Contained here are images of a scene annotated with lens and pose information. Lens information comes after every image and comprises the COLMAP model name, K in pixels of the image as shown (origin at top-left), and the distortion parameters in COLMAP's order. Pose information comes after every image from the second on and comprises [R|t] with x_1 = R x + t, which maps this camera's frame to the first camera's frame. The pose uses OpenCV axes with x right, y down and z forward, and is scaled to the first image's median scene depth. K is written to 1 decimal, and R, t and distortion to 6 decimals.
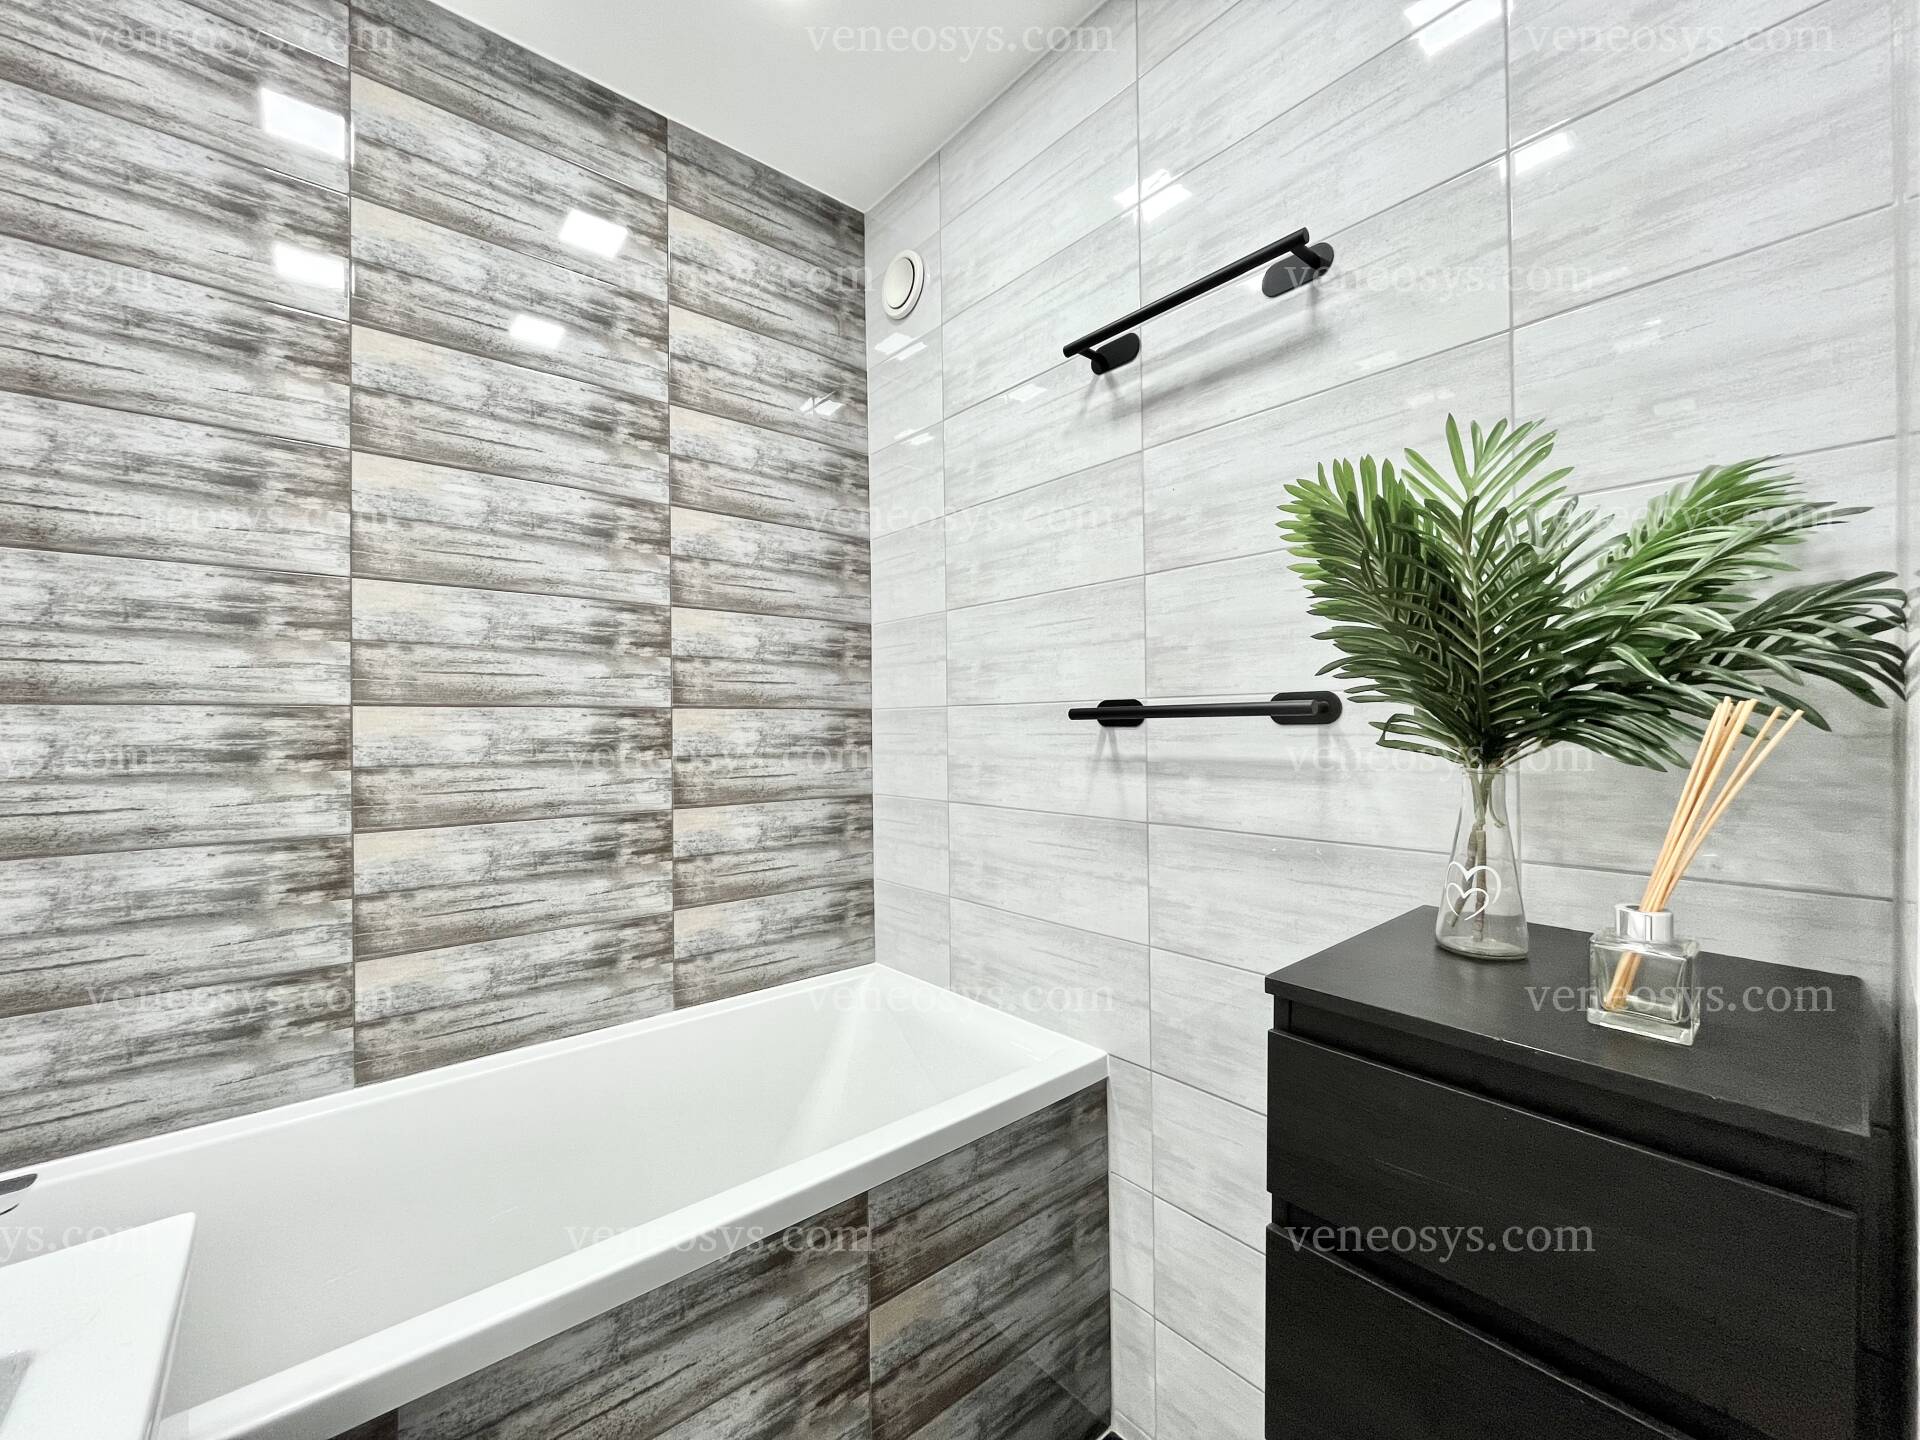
lens RADIAL K [[776.7, 0, 955.8], [0, 776.7, 723.6], [0, 0, 1]] dist [-0.003397, -0.000006]
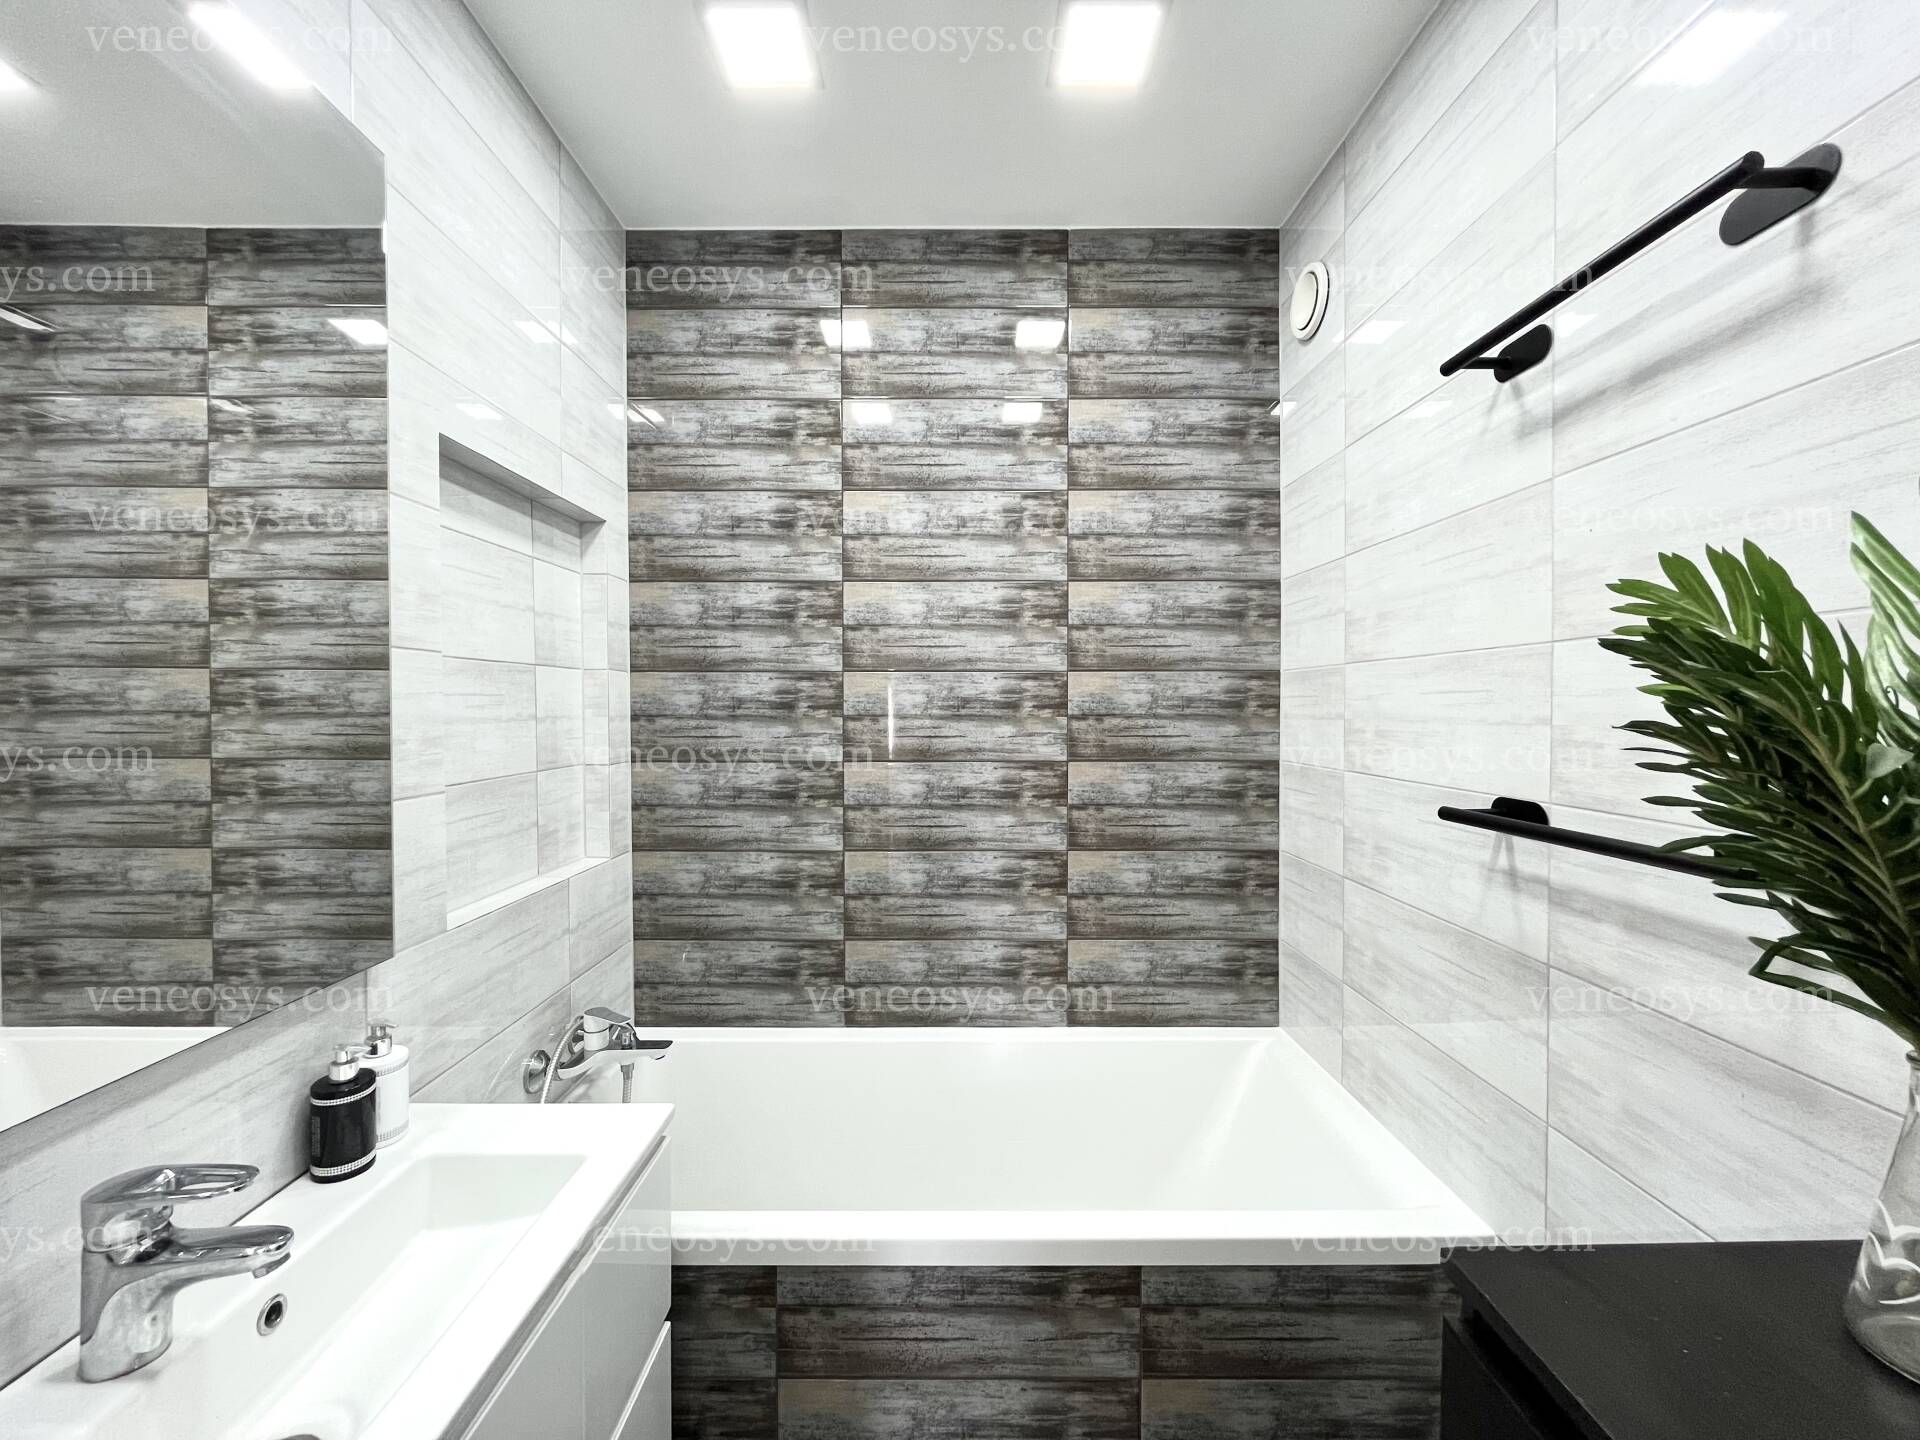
lens RADIAL K [[776.7, 0, 954.4], [0, 776.7, 723.4], [0, 0, 1]] dist [-0.003397, -0.000006]
pose [[0.765586, 0.021861, -0.642962, 0.271243], [-0.003681, 0.999555, 0.029602, -0.126070], [0.643323, -0.020296, 0.765326, 0.035967]]
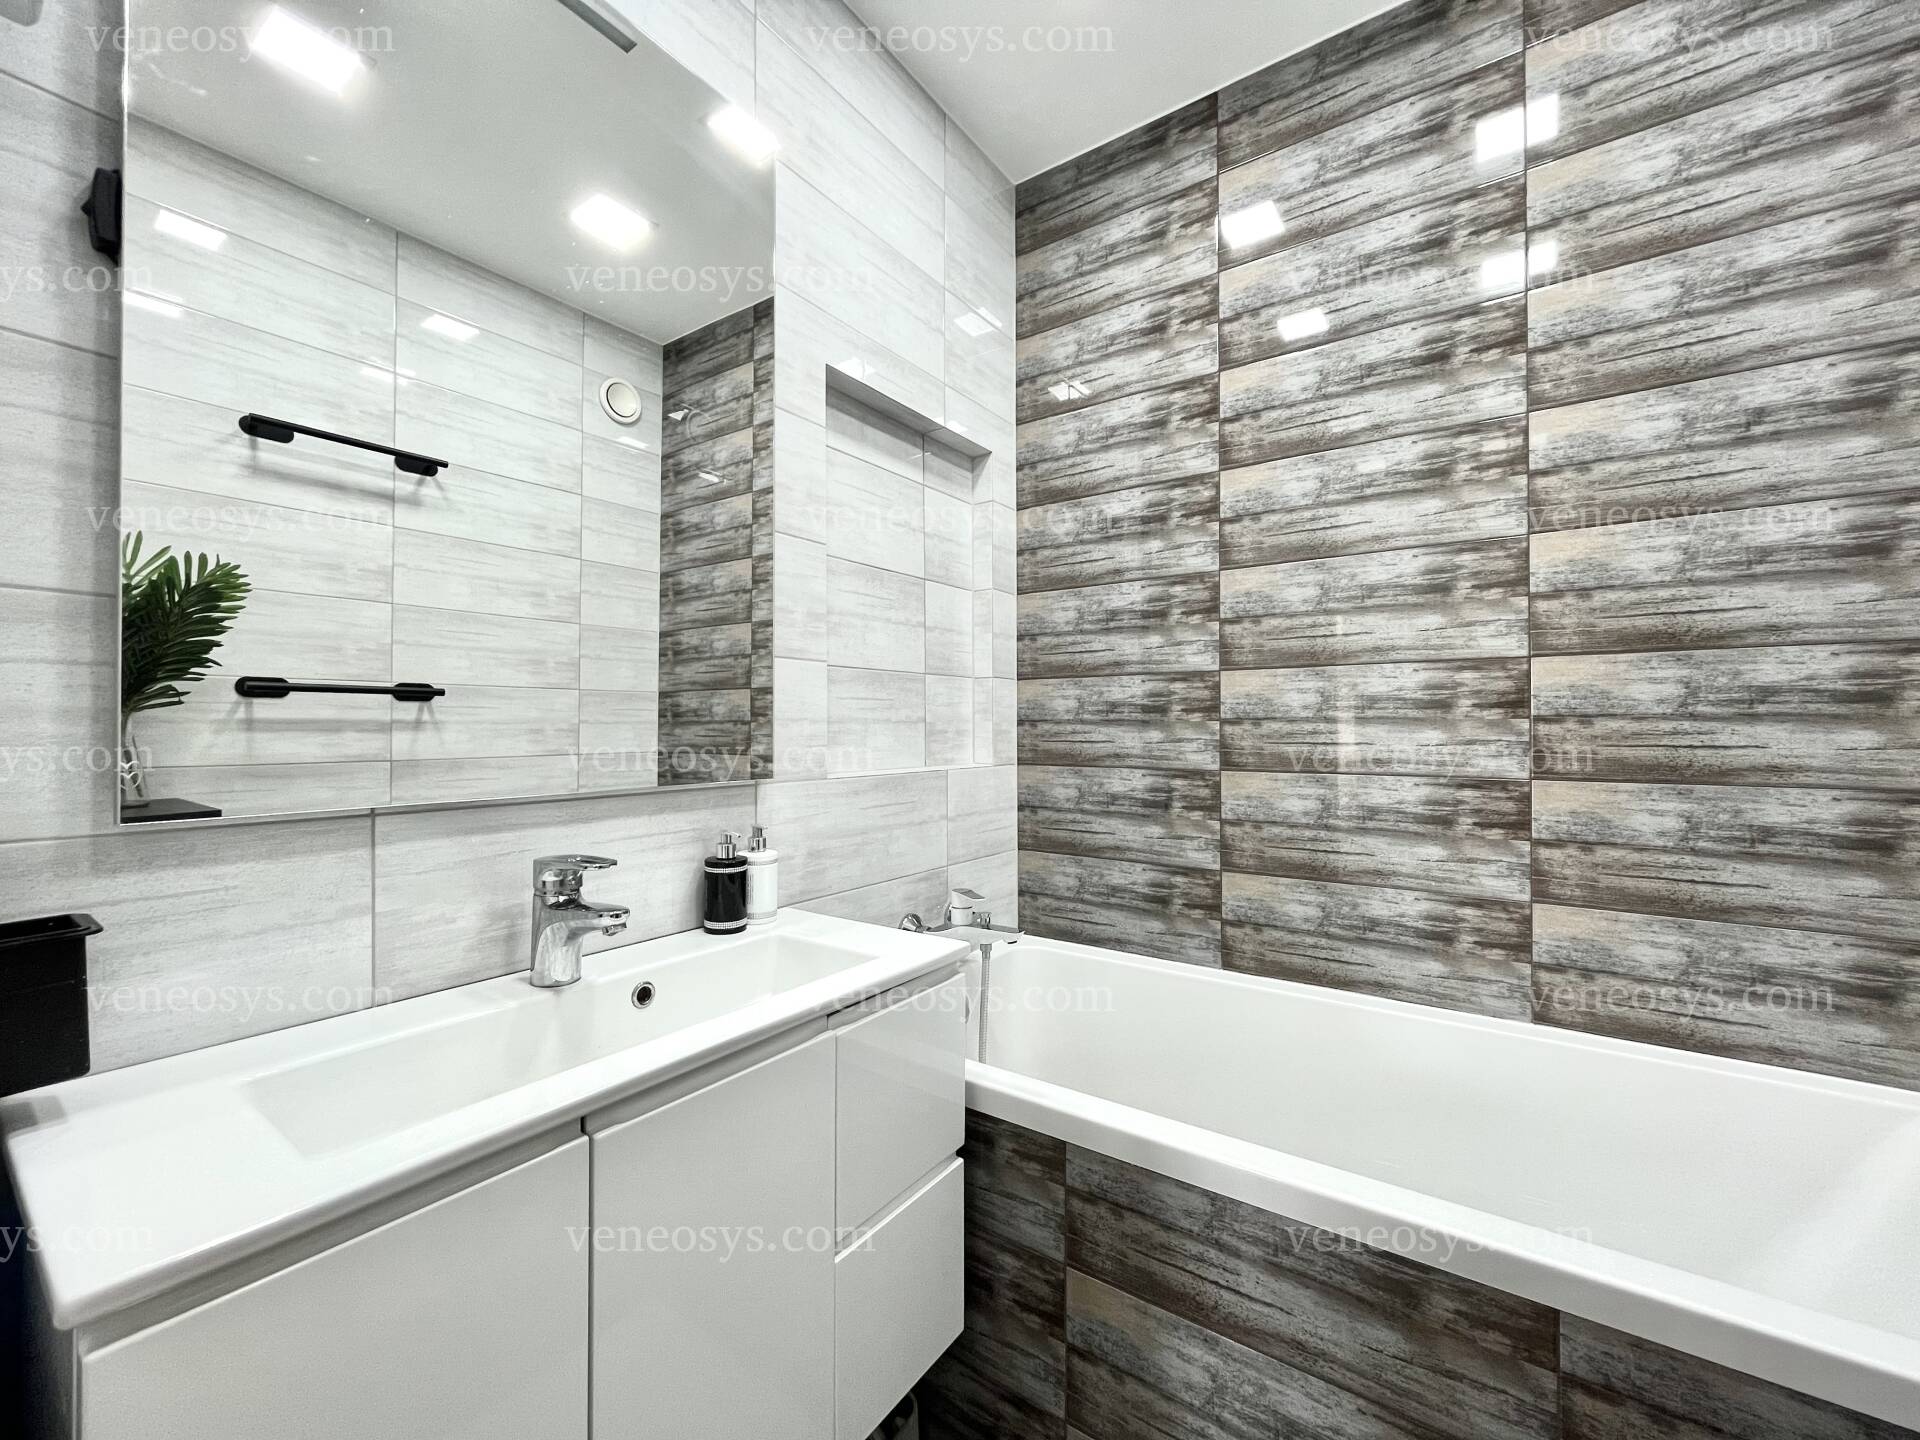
lens RADIAL K [[776.7, 0, 953.4], [0, 776.7, 721.7], [0, 0, 1]] dist [-0.003397, -0.000006]
pose [[0.252501, 0.001755, -0.967595, 0.324487], [0.001956, 0.999995, 0.002324, 0.053135], [0.967595, -0.002480, 0.252496, 0.228989]]
